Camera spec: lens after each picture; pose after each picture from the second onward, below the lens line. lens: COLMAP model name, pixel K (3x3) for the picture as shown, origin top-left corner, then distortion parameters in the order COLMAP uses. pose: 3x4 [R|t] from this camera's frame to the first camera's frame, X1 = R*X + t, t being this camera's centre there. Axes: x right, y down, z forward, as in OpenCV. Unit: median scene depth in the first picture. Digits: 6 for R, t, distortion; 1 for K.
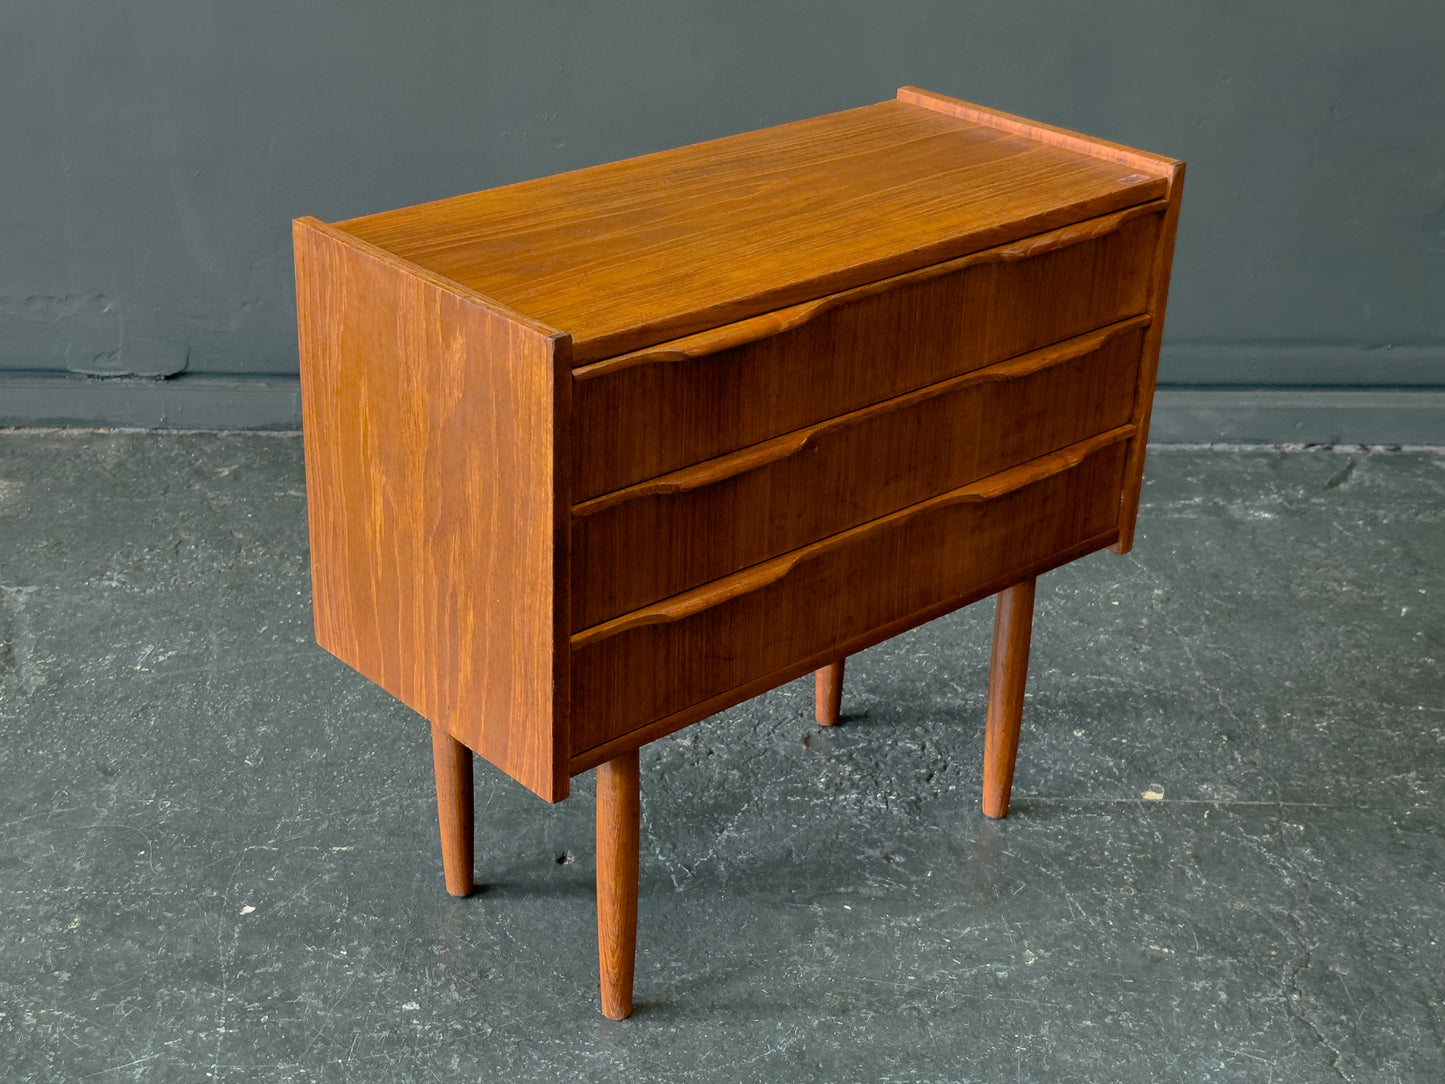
lens RADIAL K [[2155.2, 0, 676.4], [0, 2155.2, 543.9], [0, 0, 1]] dist [0.182904, -0.340845]
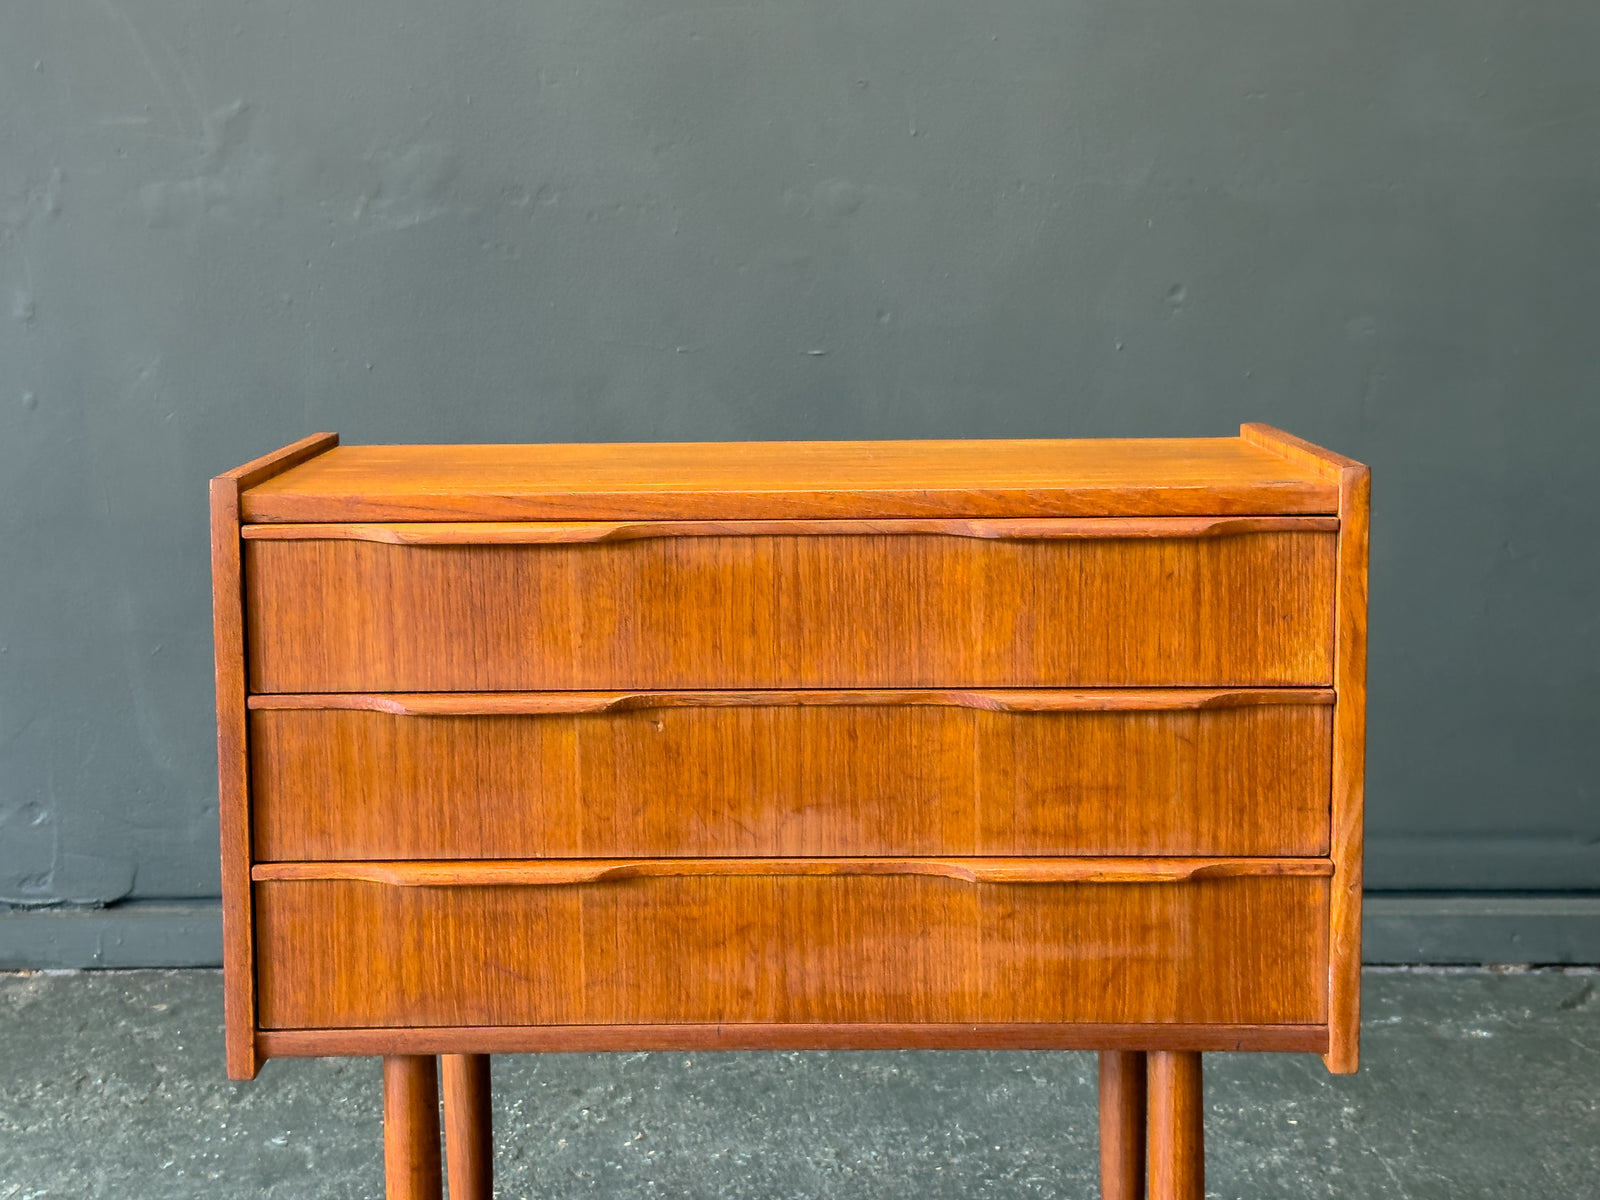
lens RADIAL K [[2398.2, 0, 760.1], [0, 2398.2, 542.4], [0, 0, 1]] dist [0.221302, -0.571861]
pose [[0.999376, -0.023075, -0.026759, 0.051150], [0.013243, 0.946715, -0.321801, 0.125713], [0.032759, 0.321246, 0.946429, 0.142355]]
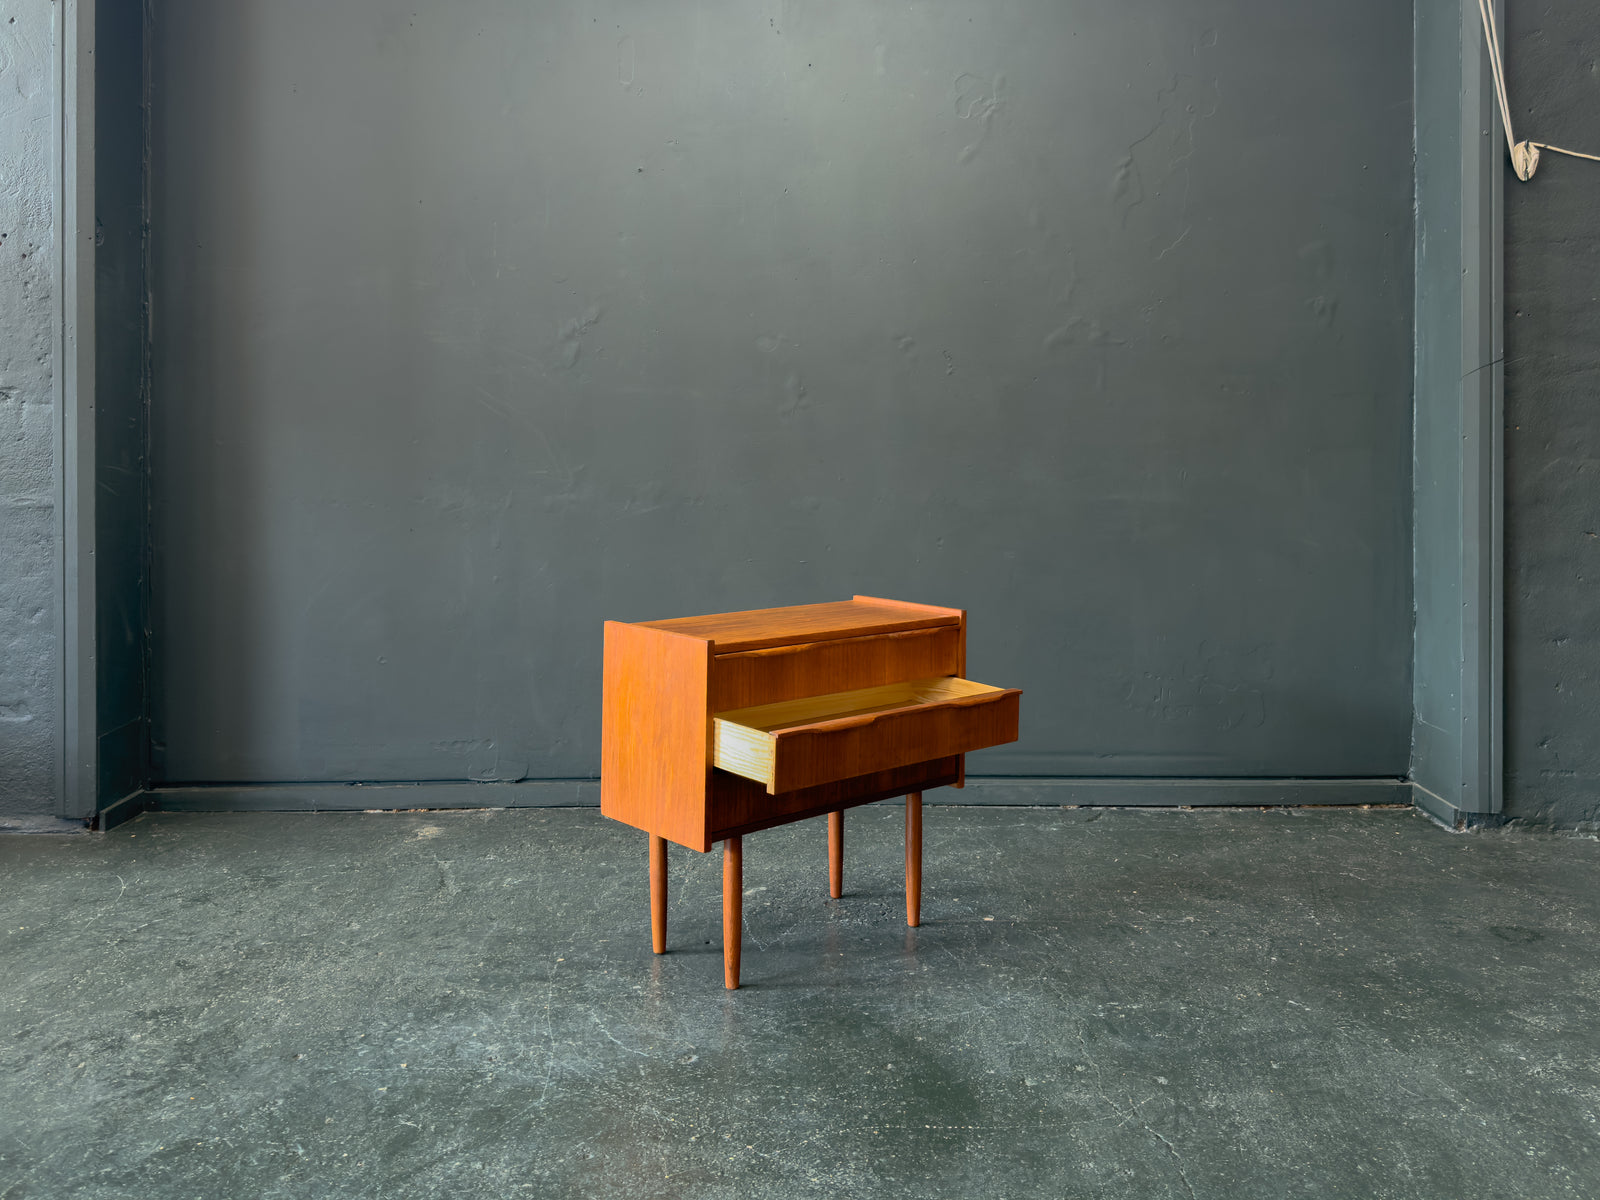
lens RADIAL K [[1352.3, 0, 804.2], [0, 1352.3, 435.1], [0, 0, 1]] dist [0.068427, -0.061512]
pose [[0.999765, -0.013519, 0.016940, 0.024130], [0.019616, 0.896824, -0.441953, 0.276269], [-0.009217, 0.442182, 0.896878, -0.393041]]
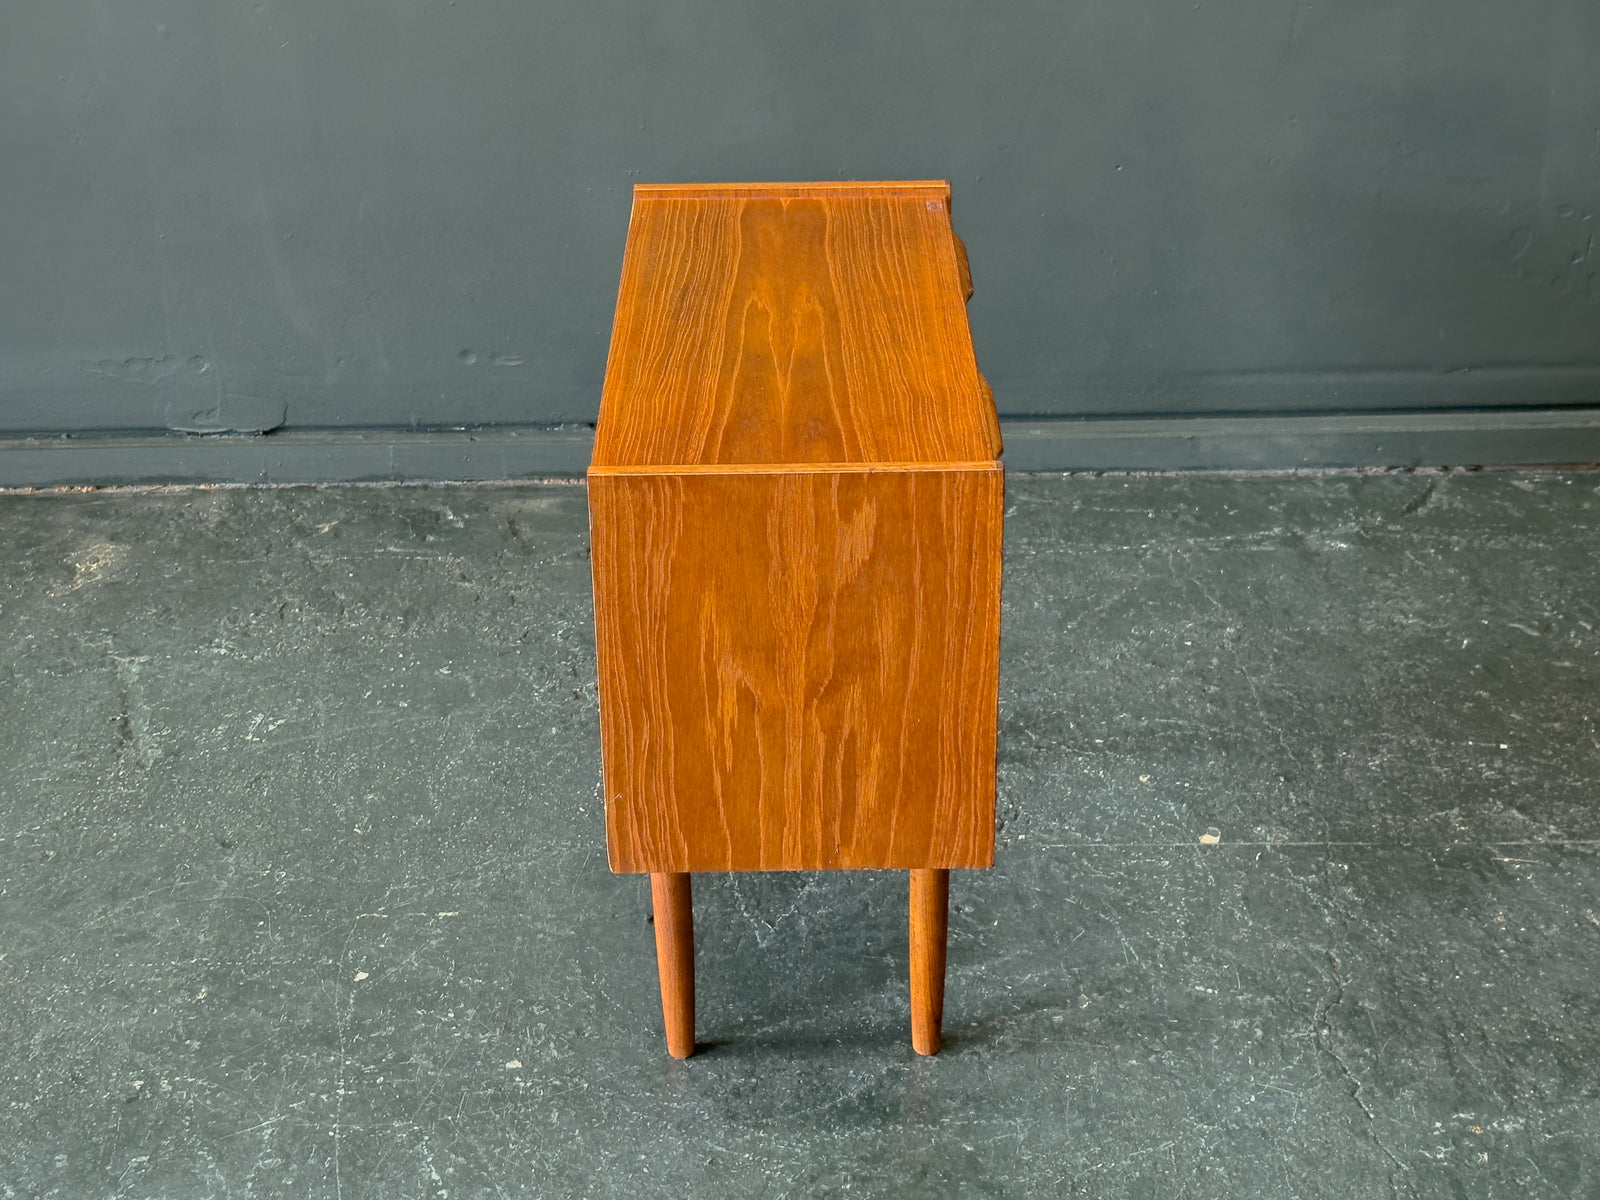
lens RADIAL K [[2399.9, 0, 814.3], [0, 2399.9, 534.1], [0, 0, 1]] dist [0.157274, -0.152210]
pose [[0.999609, -0.027658, -0.004127, 0.034955], [0.027743, 0.999363, 0.022447, -0.065213], [0.003504, -0.022553, 0.999740, -0.177005]]
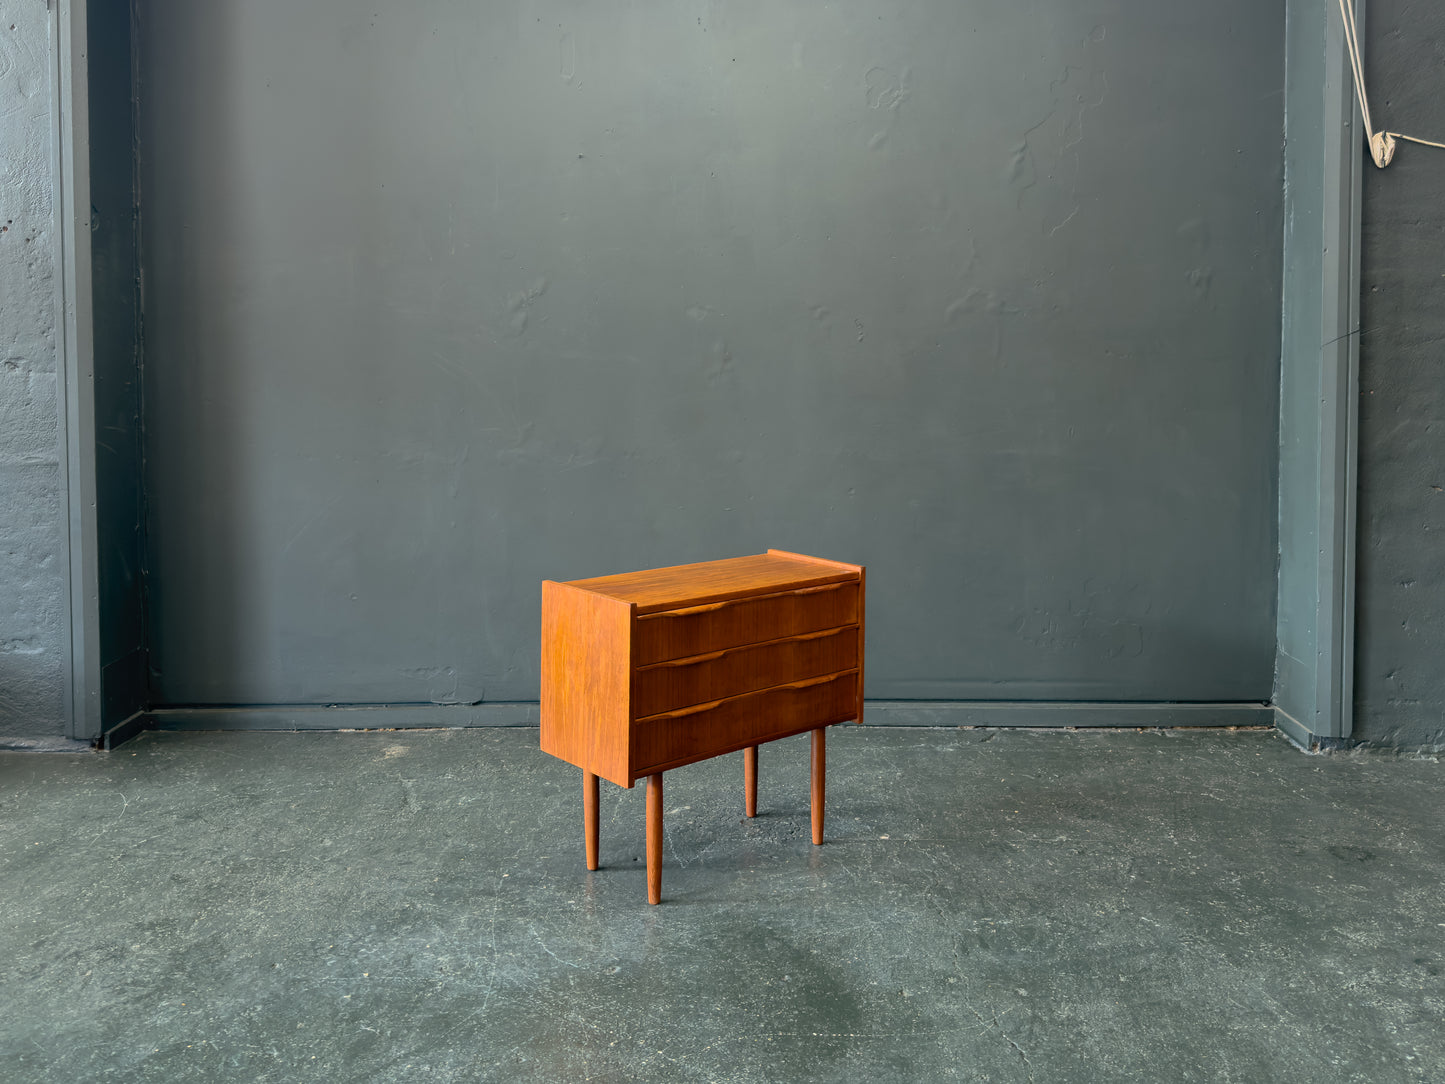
lens RADIAL K [[1251.5, 0, 738.6], [0, 1251.5, 391.0], [0, 0, 1]] dist [0.074829, -0.069144]
pose [[0.999883, -0.014699, 0.004161, 0.060216], [0.015111, 0.911749, -0.410469, 0.235914], [0.002239, 0.410484, 0.911865, -0.468816]]
